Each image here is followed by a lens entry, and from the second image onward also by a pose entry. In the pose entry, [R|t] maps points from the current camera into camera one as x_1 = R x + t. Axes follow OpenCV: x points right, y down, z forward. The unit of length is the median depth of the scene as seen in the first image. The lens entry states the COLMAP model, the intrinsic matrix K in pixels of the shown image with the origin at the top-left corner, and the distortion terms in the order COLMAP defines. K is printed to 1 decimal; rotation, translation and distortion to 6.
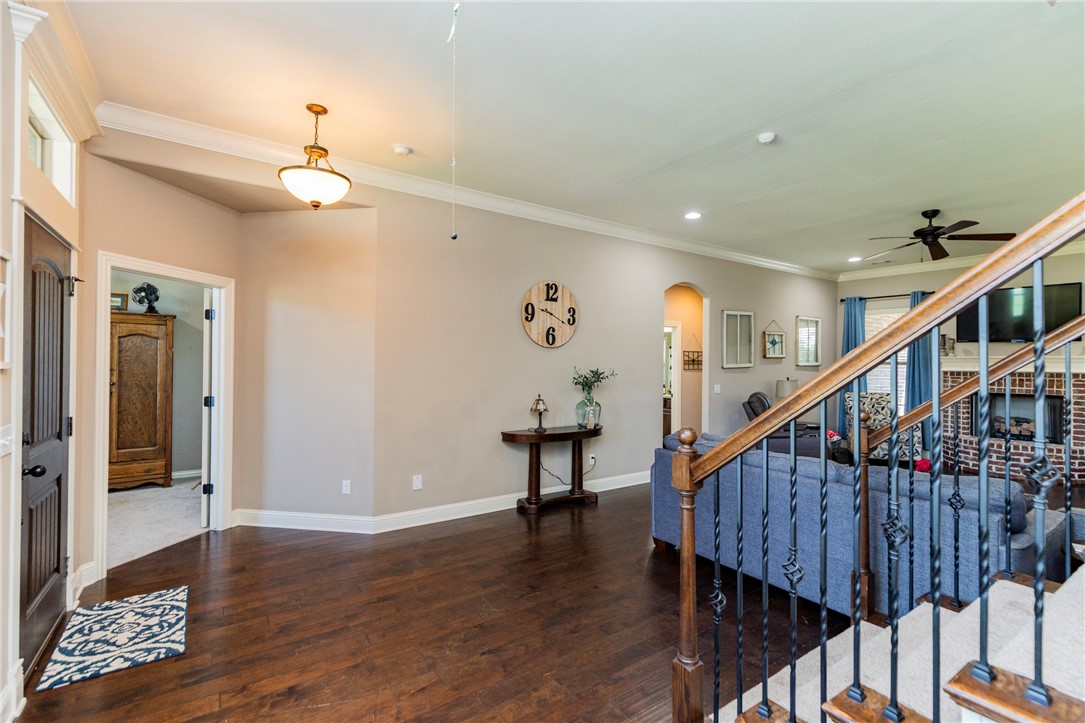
lens RADIAL K [[492.0, 0, 550.2], [0, 492.0, 362.3], [0, 0, 1]] dist [0.010623, -0.003014]
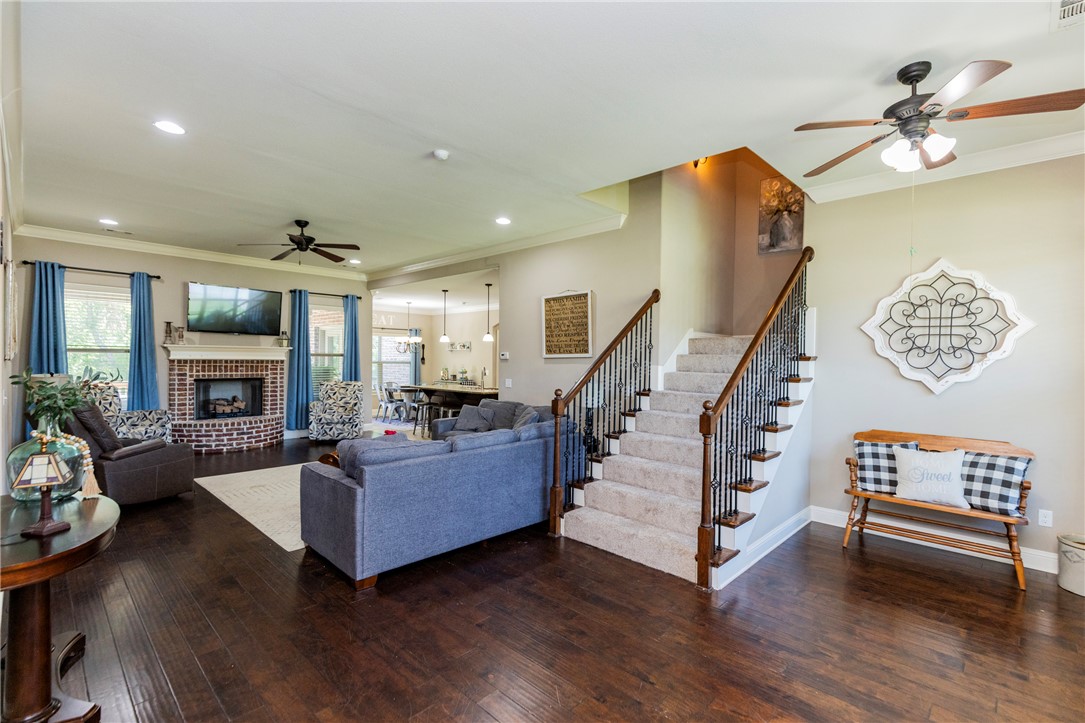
lens RADIAL K [[492.0, 0, 550.2], [0, 492.0, 362.3], [0, 0, 1]] dist [0.010623, -0.003014]
pose [[-0.198638, -0.022212, 0.979821, -0.333900], [-0.018793, 0.999646, 0.018851, -0.009393], [-0.979893, -0.014670, -0.198985, 0.472944]]
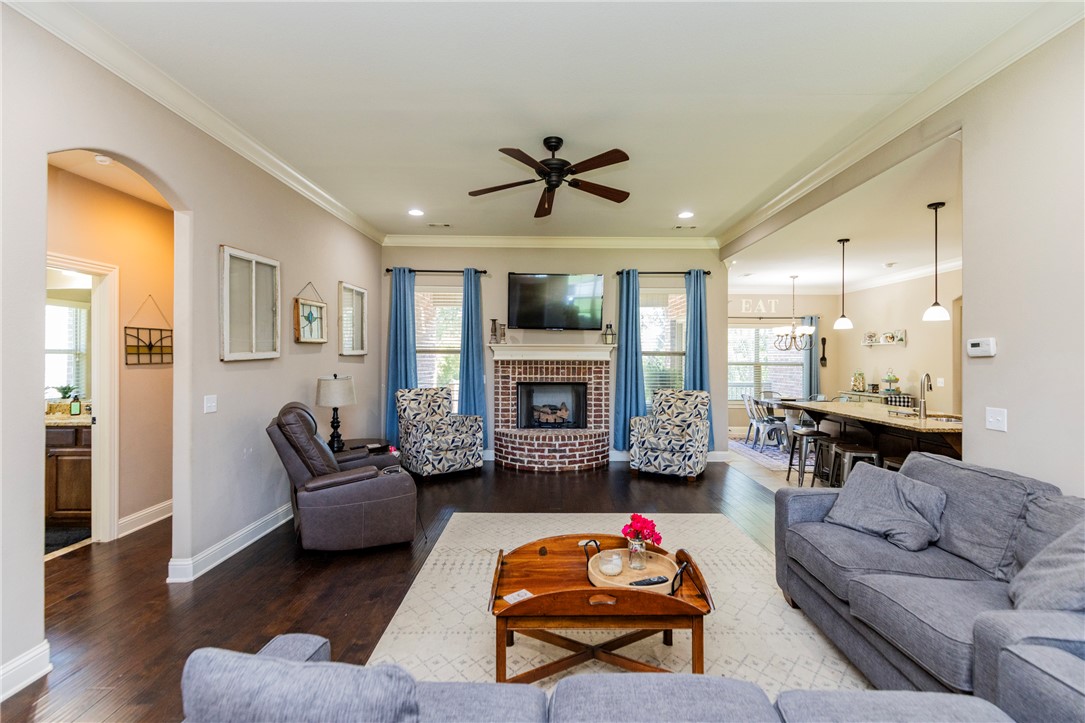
lens RADIAL K [[490.1, 0, 549.3], [0, 490.1, 356.0], [0, 0, 1]] dist [0.009910, -0.001378]
pose [[0.574047, -0.008377, 0.818780, 0.126609], [-0.000912, 0.999941, 0.010870, 0.000654], [-0.818822, -0.006987, 0.574005, 0.423326]]
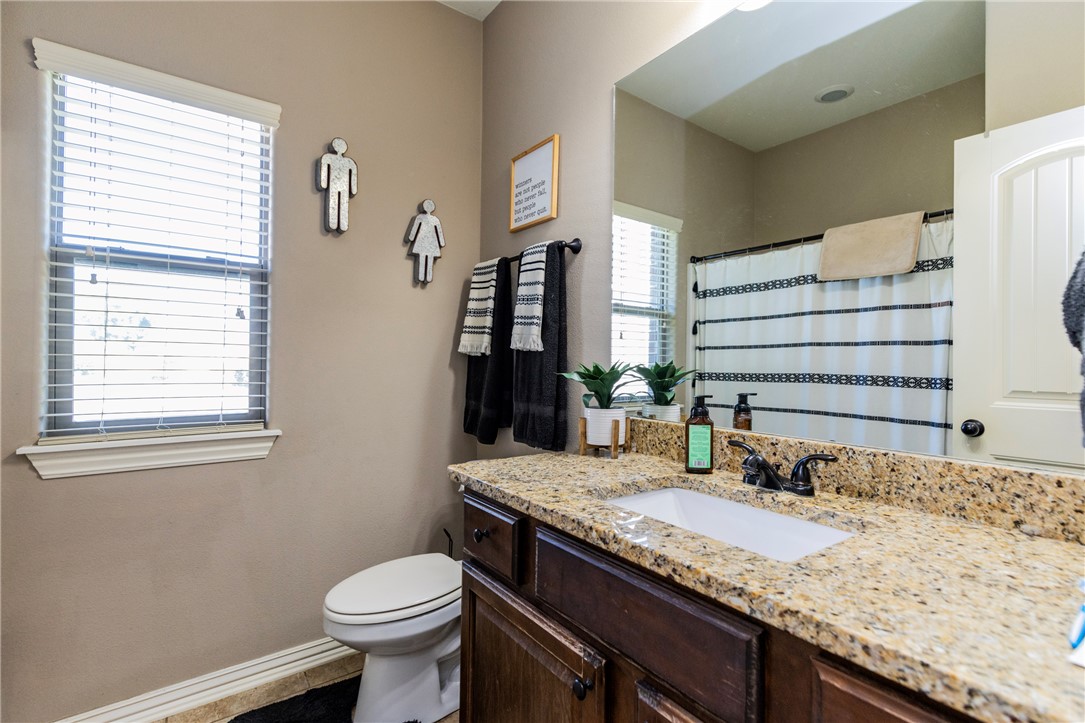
lens RADIAL K [[492.0, 0, 550.2], [0, 492.0, 362.3], [0, 0, 1]] dist [0.010623, -0.003014]
pose [[0.999719, 0.003094, 0.023503, 0.240224], [-0.003229, 0.999978, 0.005732, 0.045340], [-0.023484, -0.005806, 0.999707, 1.112670]]
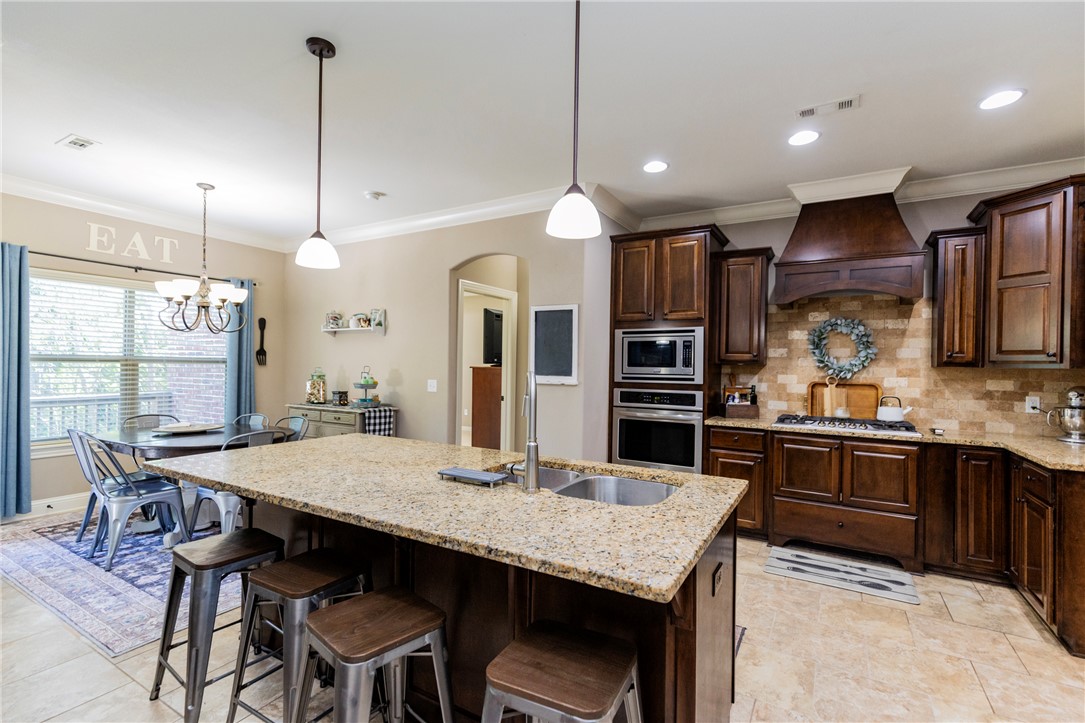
lens RADIAL K [[492.0, 0, 550.2], [0, 492.0, 362.3], [0, 0, 1]] dist [0.010623, -0.003014]
pose [[-0.419073, -0.016012, 0.907811, 0.672862], [-0.024515, 0.999680, 0.006316, 0.021022], [-0.907622, -0.019608, -0.419331, 0.485150]]
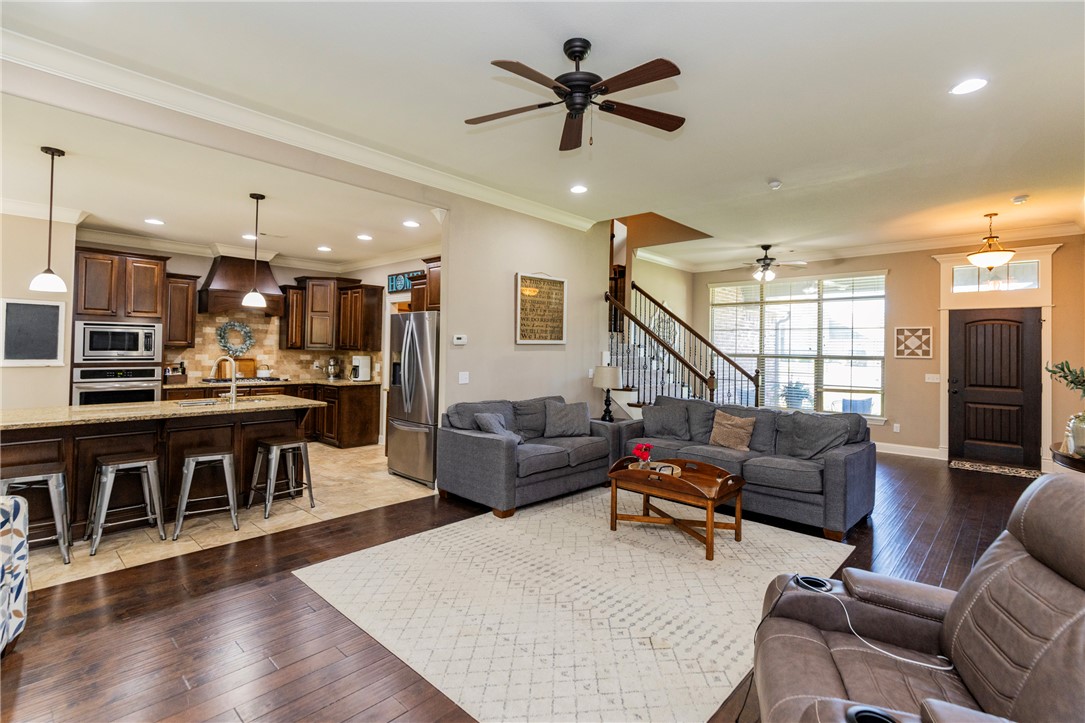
lens RADIAL K [[505.4, 0, 548.8], [0, 505.4, 336.1], [0, 0, 1]] dist [0.002090, -0.000262]
pose [[-0.976713, -0.032635, -0.212053, 0.645507], [-0.025829, 0.999061, -0.034790, 0.013879], [0.212989, -0.028503, -0.976639, 1.082262]]
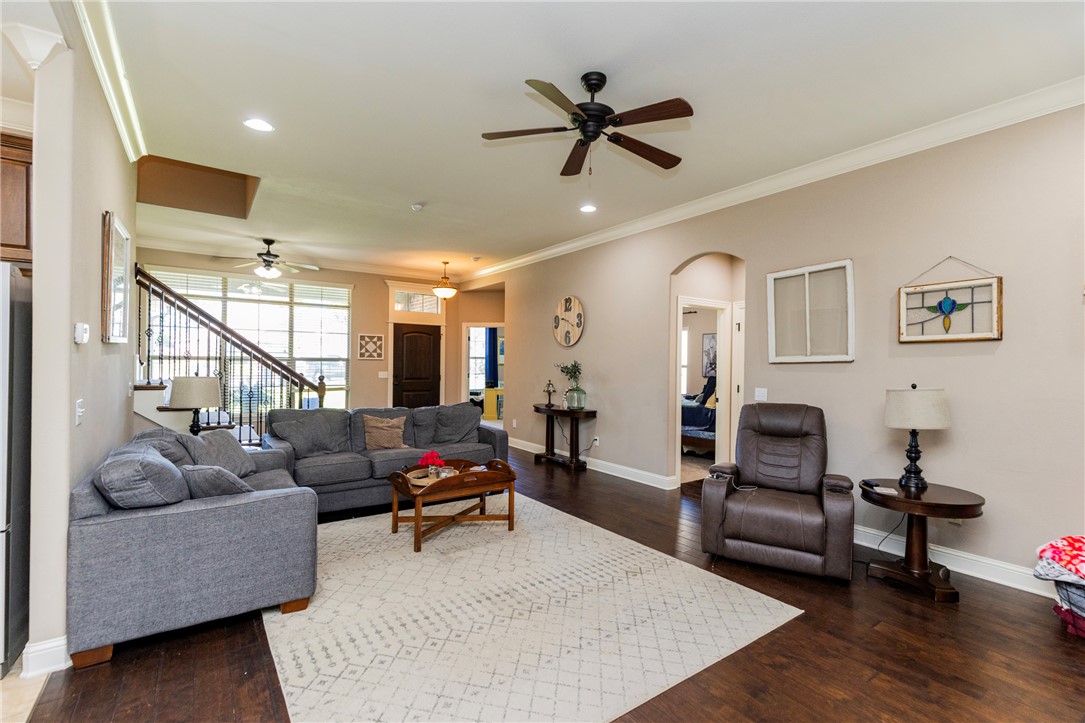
lens RADIAL K [[490.1, 0, 549.3], [0, 490.1, 356.0], [0, 0, 1]] dist [0.009910, -0.001378]
pose [[0.012289, -0.020691, -0.999710, 0.952187], [-0.007605, 0.999755, -0.020785, 0.017520], [0.999896, 0.007859, 0.012129, 0.676433]]
